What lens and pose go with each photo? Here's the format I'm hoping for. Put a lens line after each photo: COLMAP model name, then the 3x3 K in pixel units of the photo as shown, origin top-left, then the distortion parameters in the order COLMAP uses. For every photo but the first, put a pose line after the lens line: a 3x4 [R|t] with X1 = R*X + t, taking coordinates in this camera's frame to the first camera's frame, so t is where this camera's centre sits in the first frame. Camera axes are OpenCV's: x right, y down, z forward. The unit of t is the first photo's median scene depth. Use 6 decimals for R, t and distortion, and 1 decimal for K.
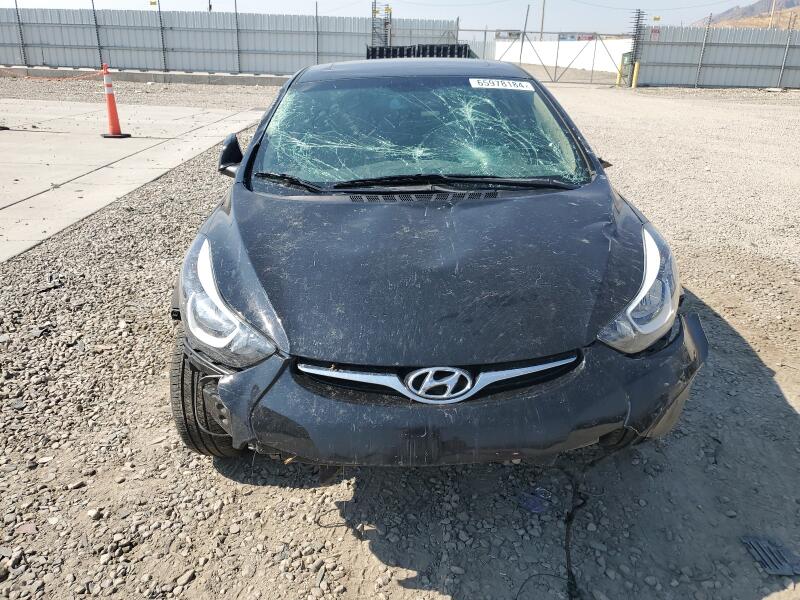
lens RADIAL K [[621.8, 0, 399.3], [0, 621.8, 283.4], [0, 0, 1]] dist [0.010963, 0.002648]
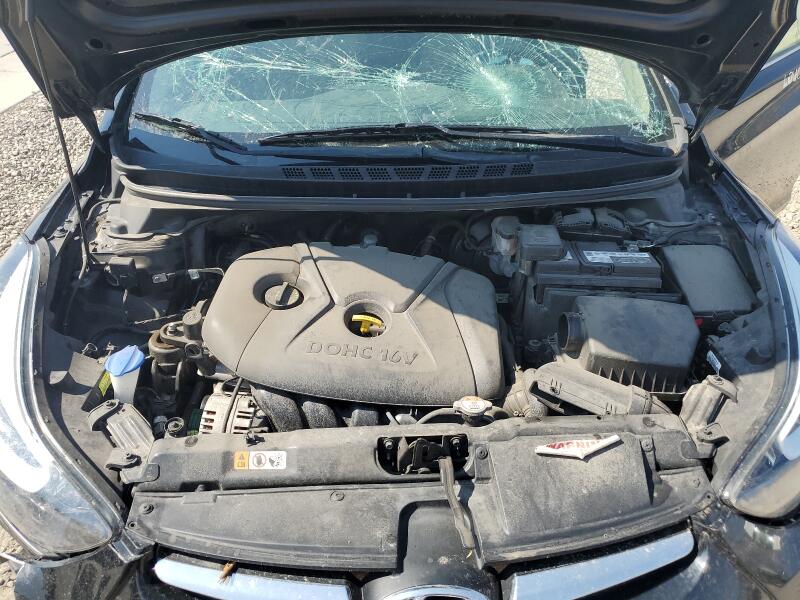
lens RADIAL K [[612.5, 0, 400.0], [0, 612.5, 300.0], [0, 0, 1]] dist [-0.000422, 0.008817]
pose [[0.999562, 0.010232, 0.027762, 0.014593], [-0.016010, 0.976111, 0.216680, -0.129179], [-0.024882, -0.217030, 0.975848, 0.358690]]
